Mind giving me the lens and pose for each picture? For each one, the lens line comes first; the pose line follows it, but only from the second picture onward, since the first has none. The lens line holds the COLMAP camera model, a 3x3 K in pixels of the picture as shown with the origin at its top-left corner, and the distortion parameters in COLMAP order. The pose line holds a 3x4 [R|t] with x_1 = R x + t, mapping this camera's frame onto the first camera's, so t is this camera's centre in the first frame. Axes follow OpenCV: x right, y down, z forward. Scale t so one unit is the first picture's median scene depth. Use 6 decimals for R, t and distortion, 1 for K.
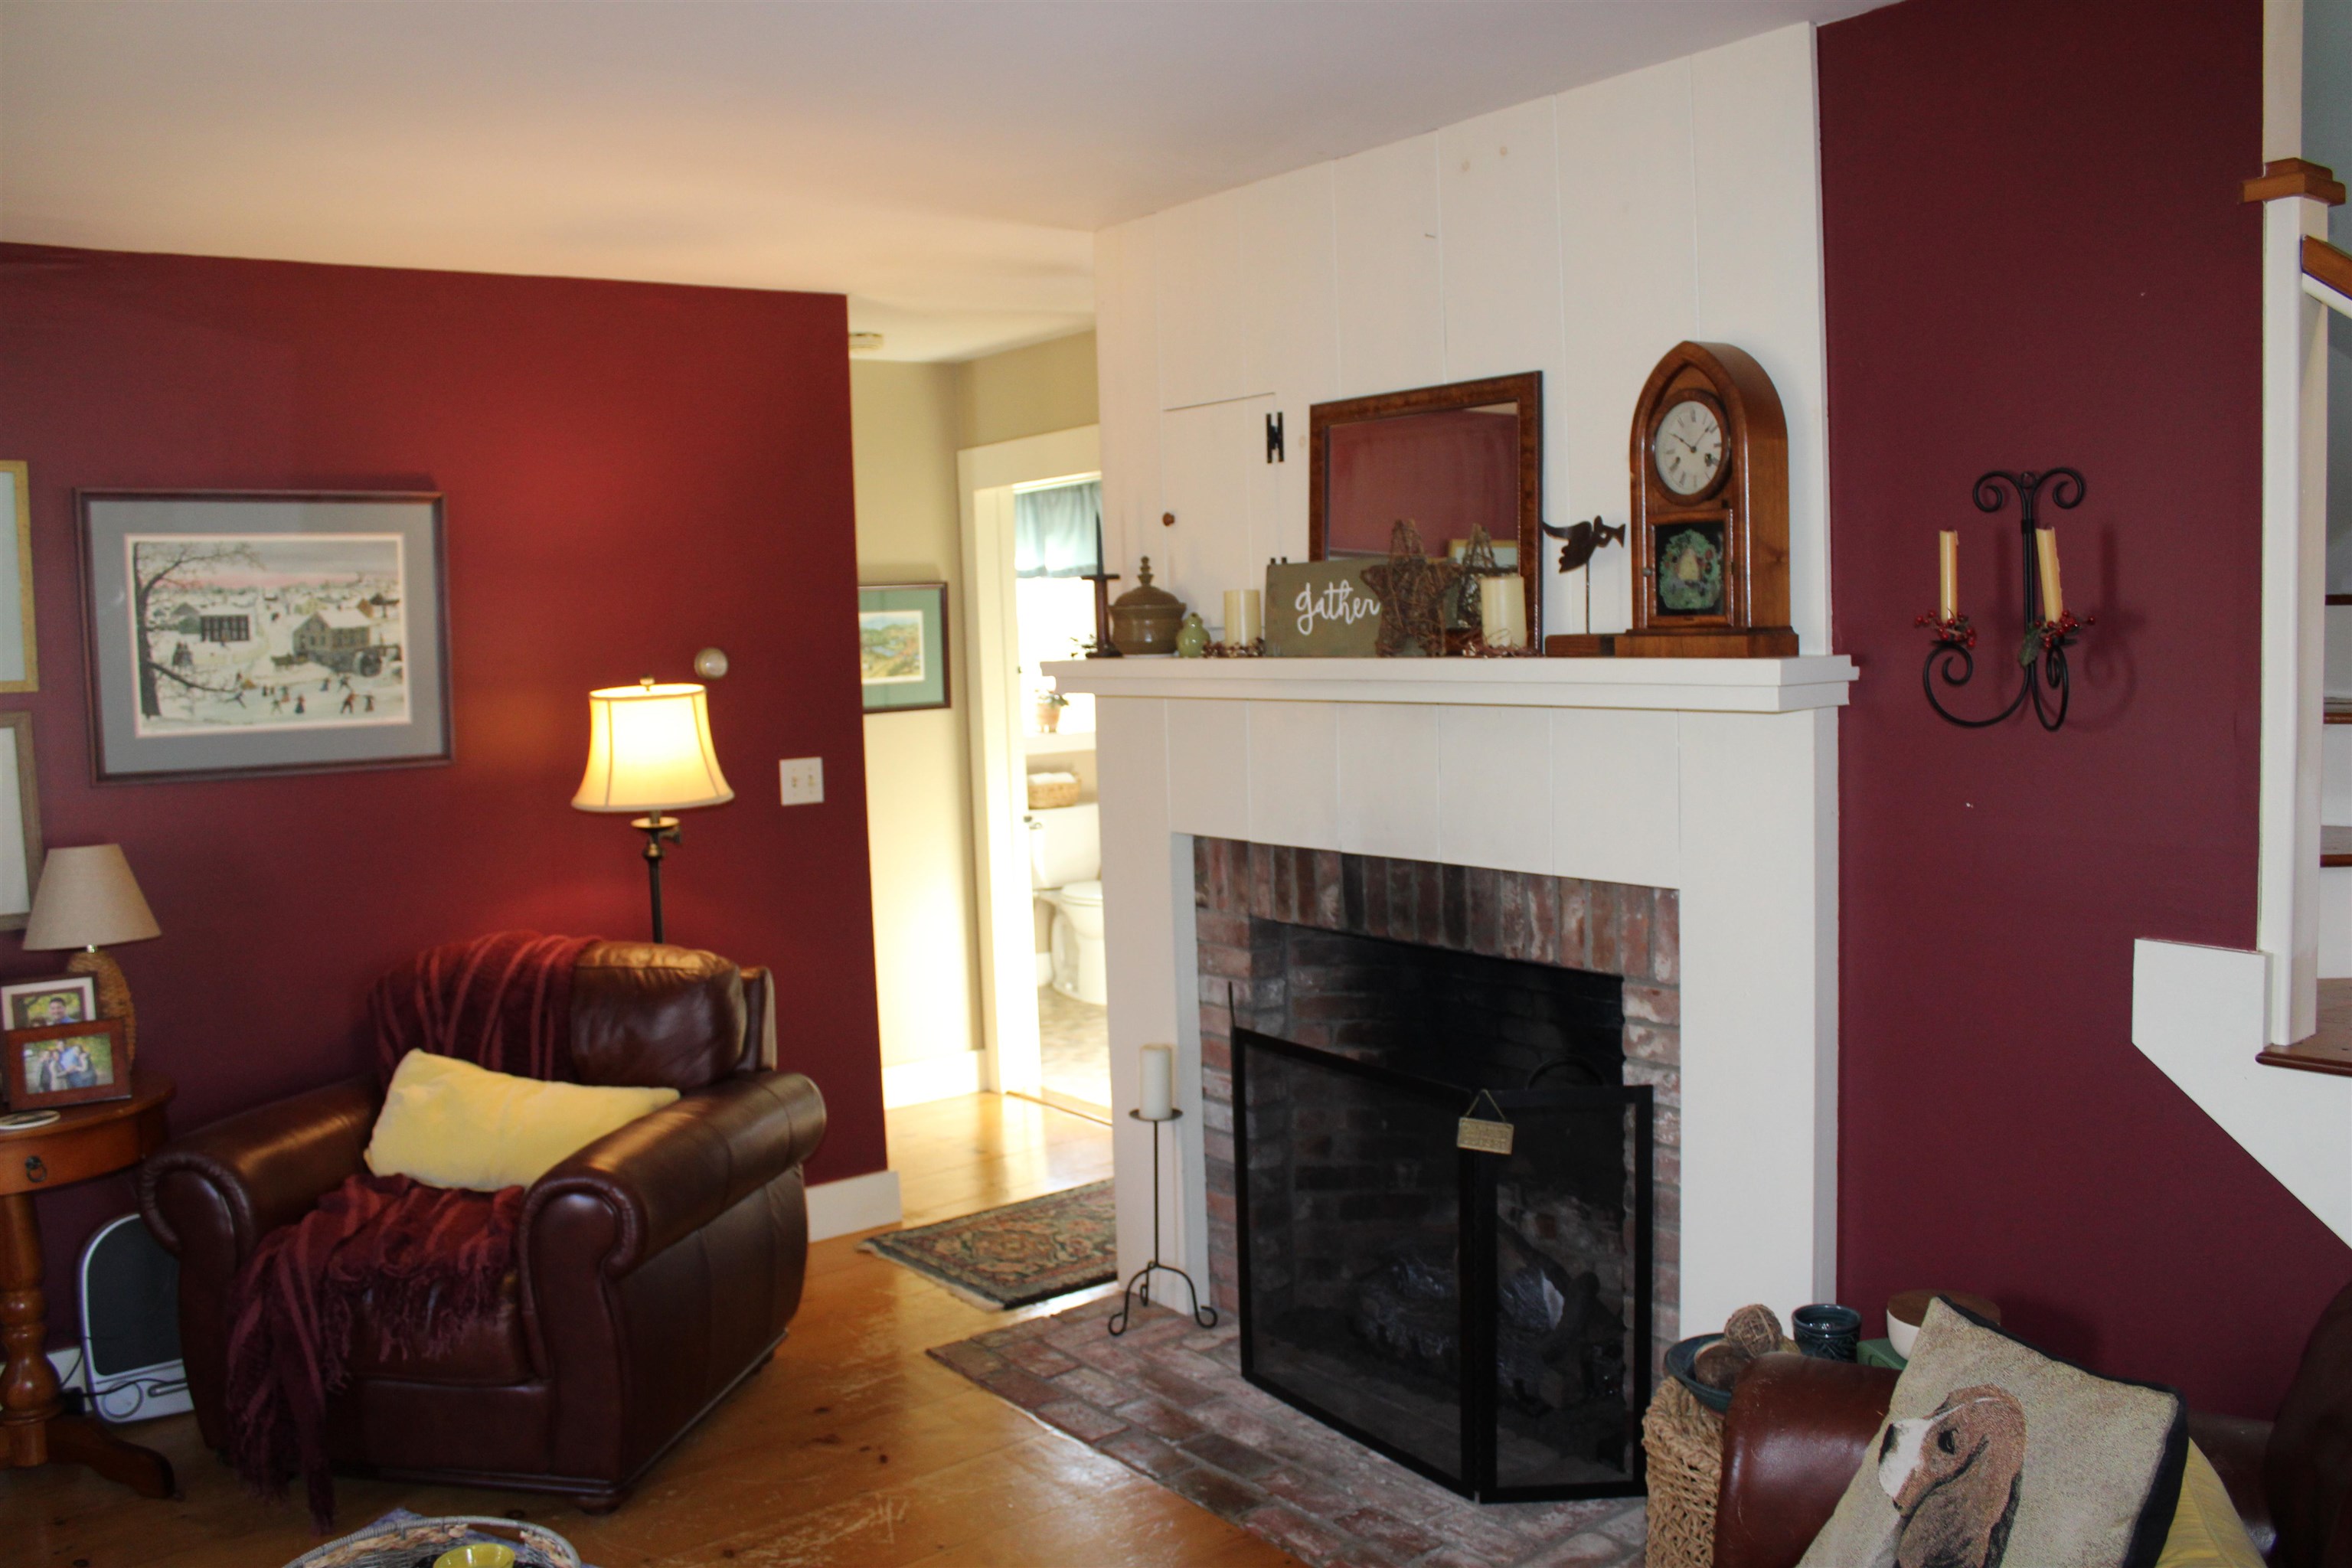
lens RADIAL K [[1949.0, 0, 1174.0], [0, 1949.0, 772.9], [0, 0, 1]] dist [-0.159973, 0.137575]
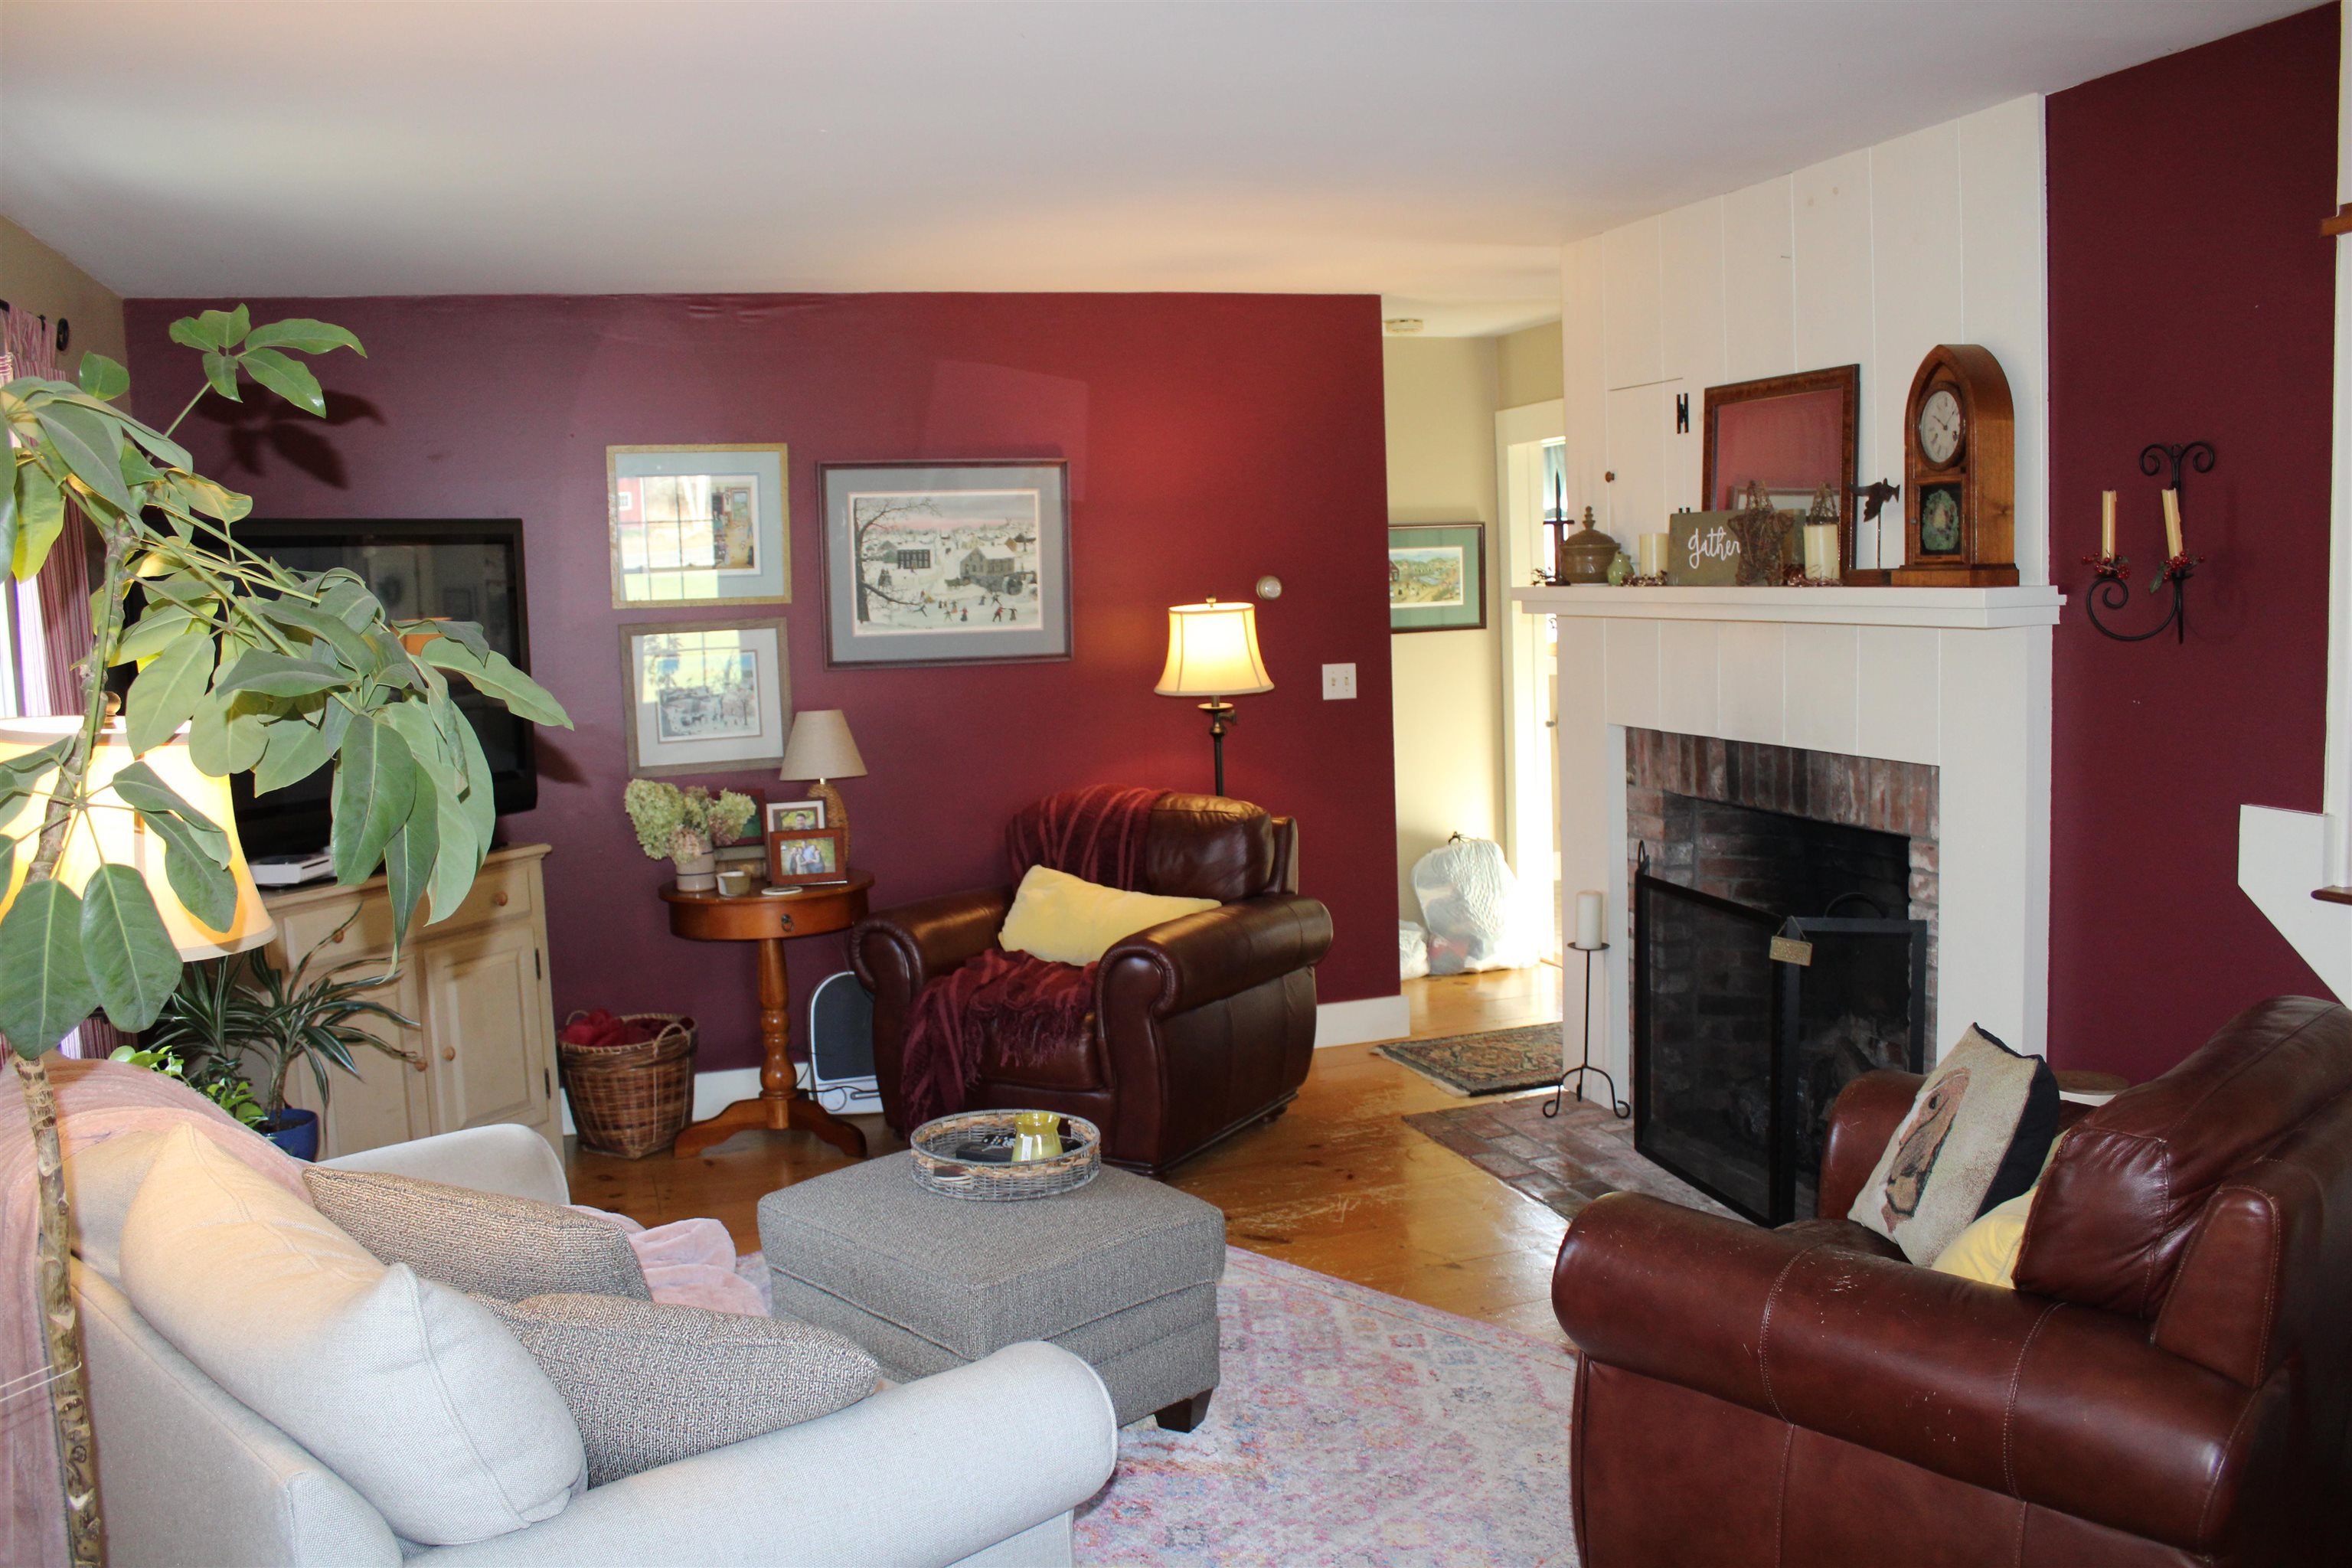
lens RADIAL K [[1949.0, 0, 1176.1], [0, 1949.0, 786.3], [0, 0, 1]] dist [-0.159973, 0.137575]
pose [[0.945342, 0.036335, -0.324049, 0.153578], [-0.022802, 0.998706, 0.045463, 0.021832], [0.325282, -0.035589, 0.944947, -0.303151]]
